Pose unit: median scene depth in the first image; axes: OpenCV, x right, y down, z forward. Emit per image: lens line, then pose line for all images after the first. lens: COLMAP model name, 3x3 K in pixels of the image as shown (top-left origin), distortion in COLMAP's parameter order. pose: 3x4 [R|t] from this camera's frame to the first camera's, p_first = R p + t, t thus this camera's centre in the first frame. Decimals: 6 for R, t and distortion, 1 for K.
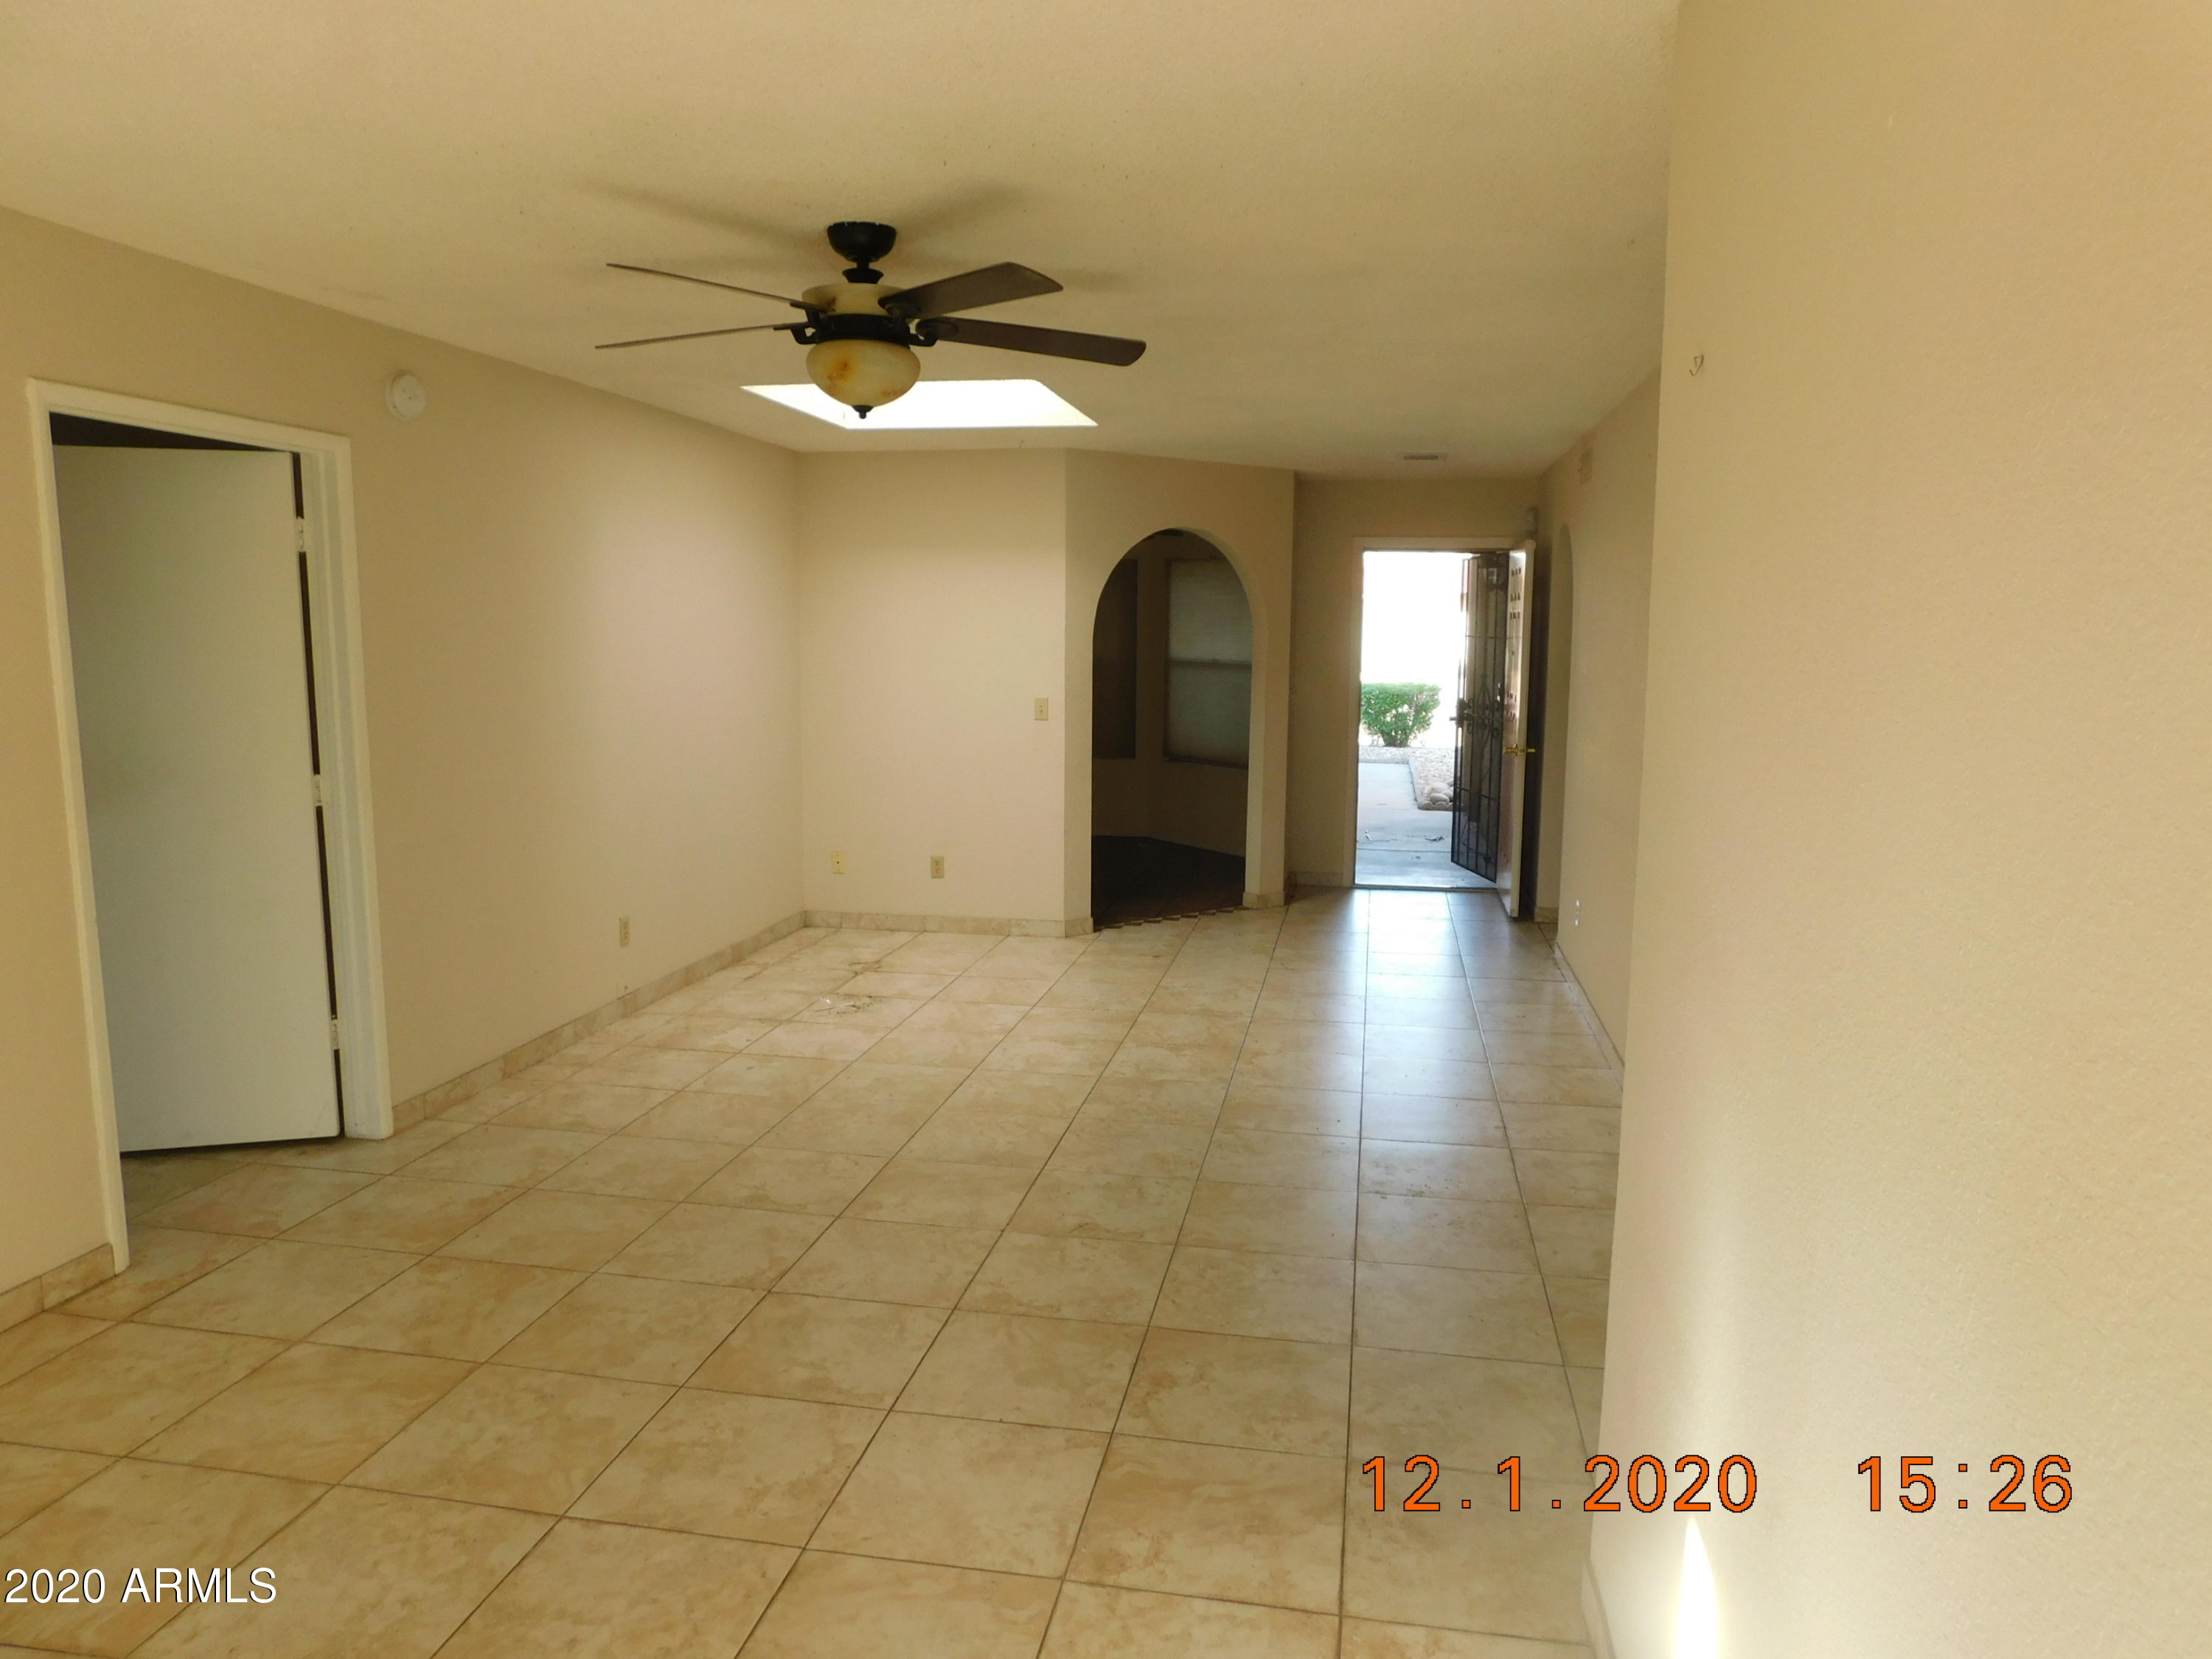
lens RADIAL K [[1462.1, 0, 1111.9], [0, 1462.1, 829.9], [0, 0, 1]] dist [-0.037977, 0.008684]
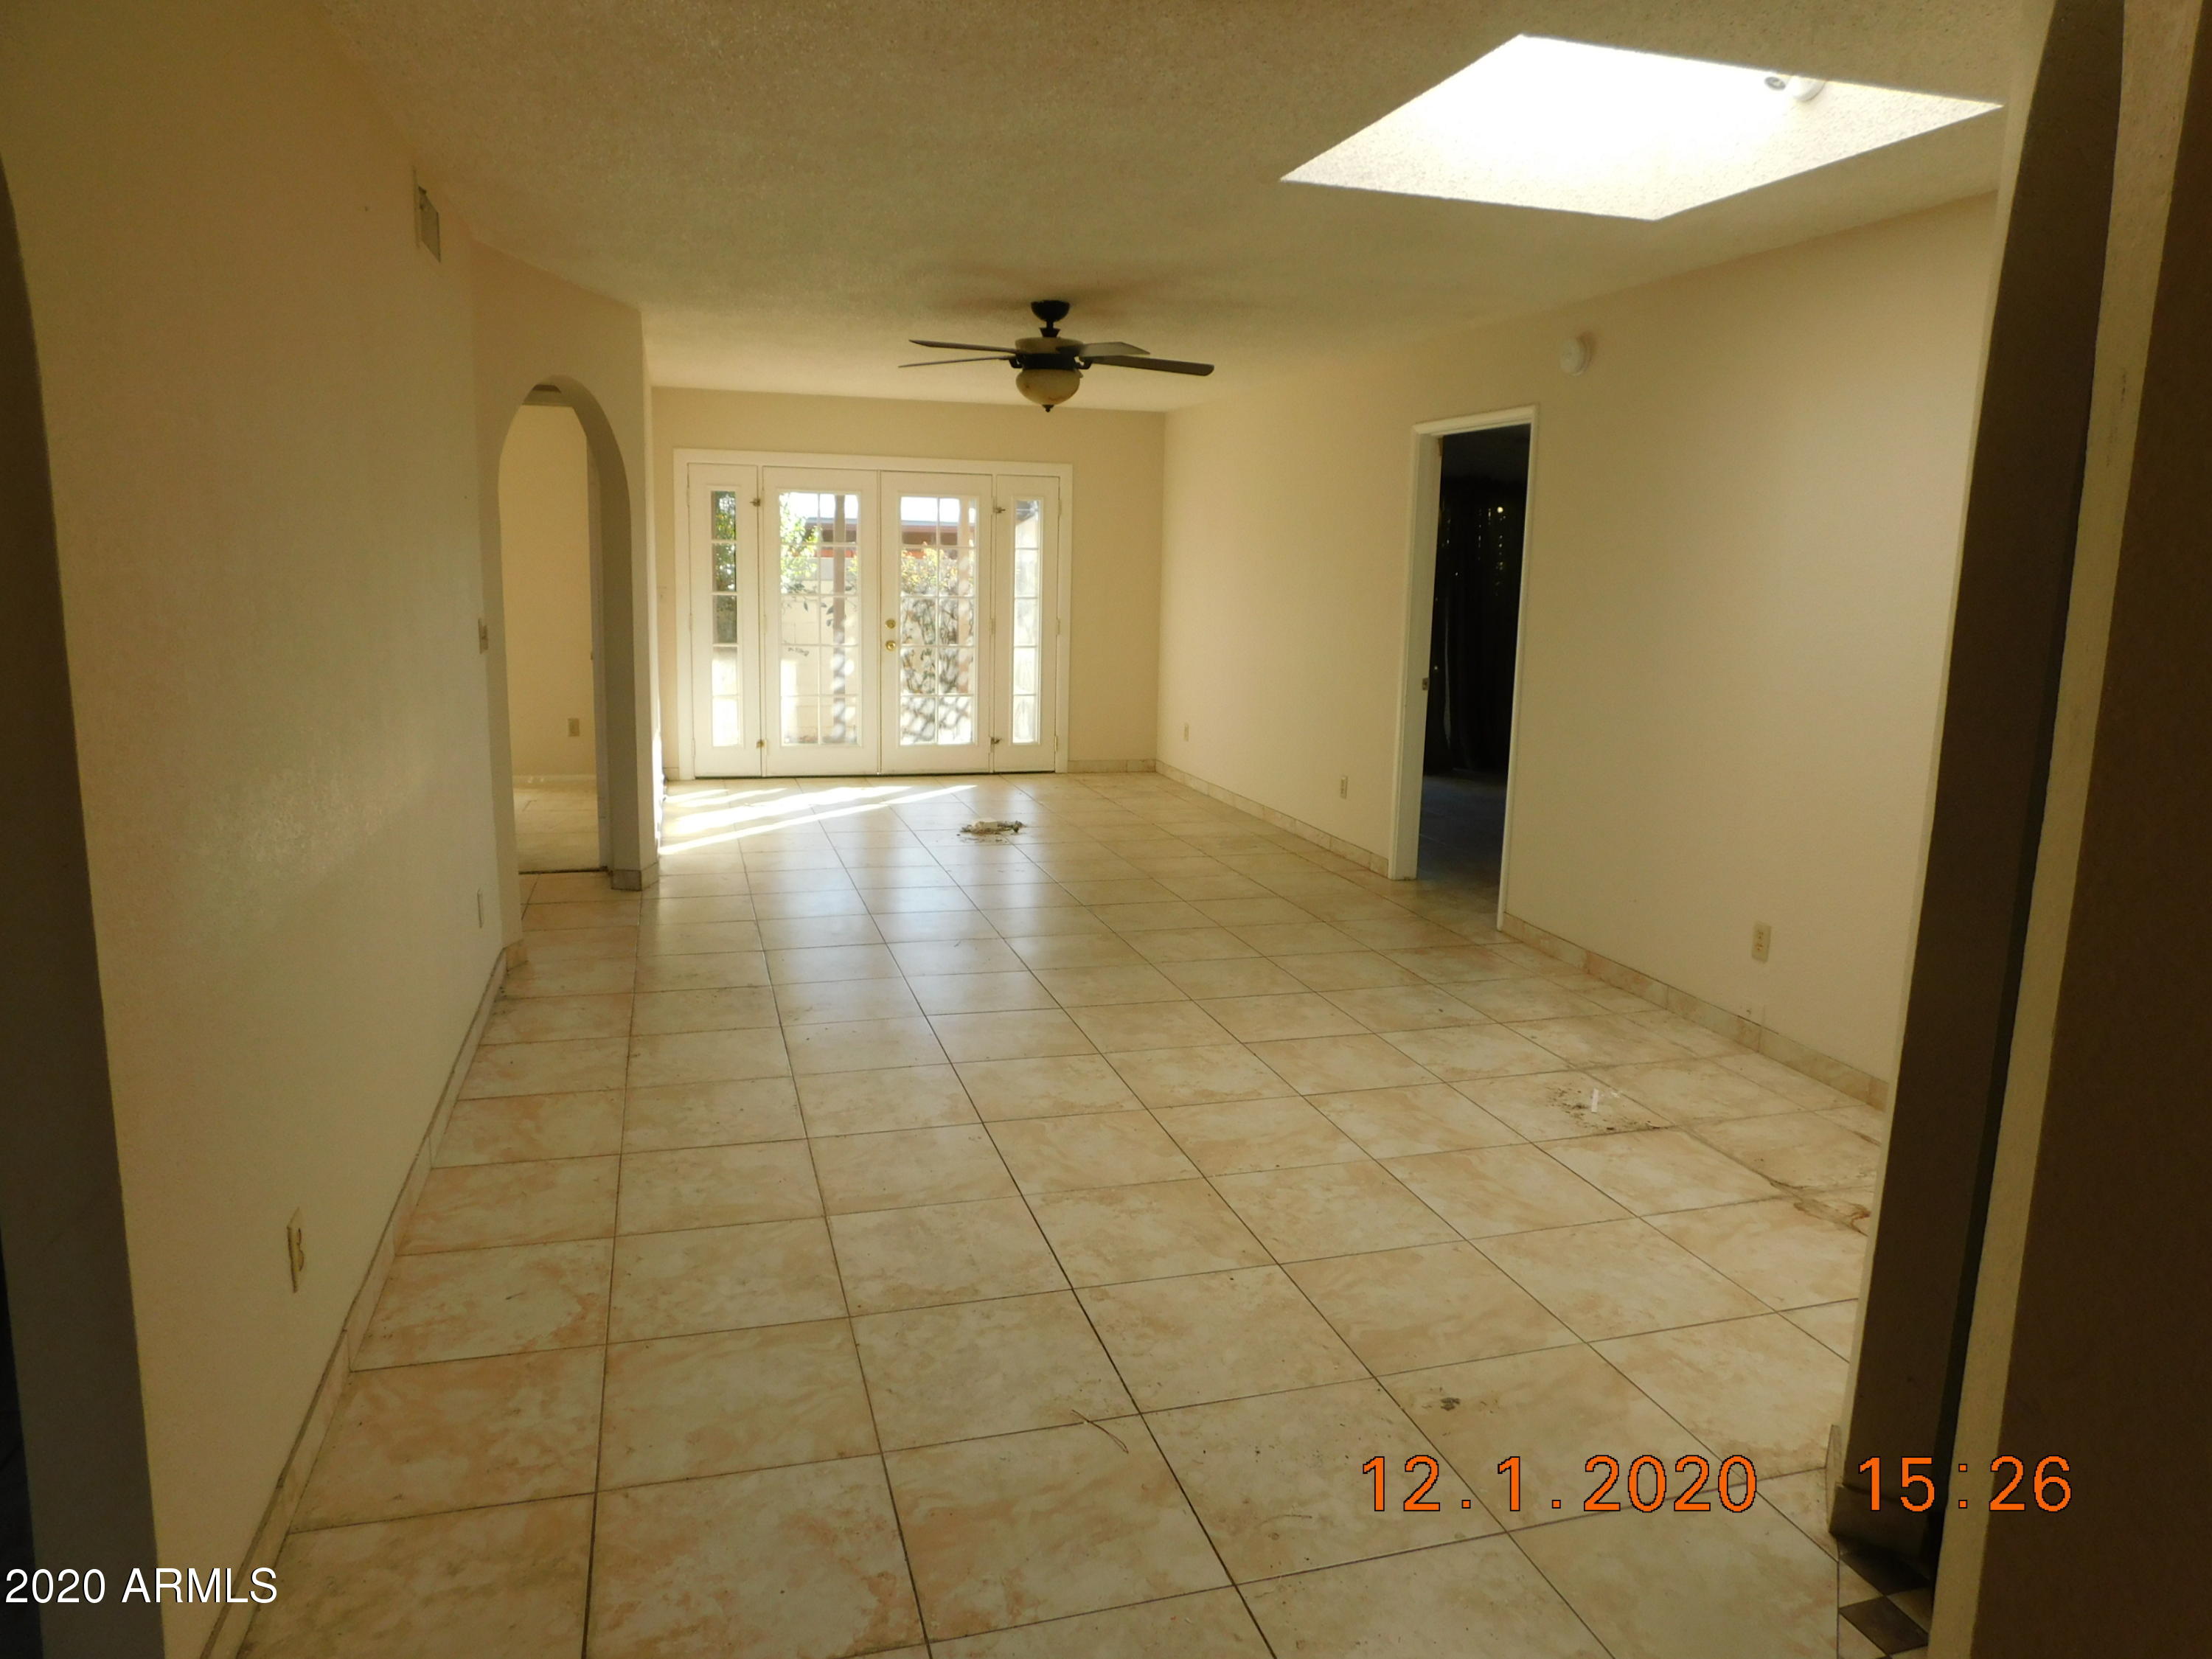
lens RADIAL K [[1462.1, 0, 1112.4], [0, 1462.1, 825.9], [0, 0, 1]] dist [-0.037977, 0.008684]
pose [[-0.892185, 0.050435, -0.448845, 0.339397], [-0.093672, 0.951480, 0.293108, -0.195720], [0.441849, 0.303551, -0.844172, 1.575647]]
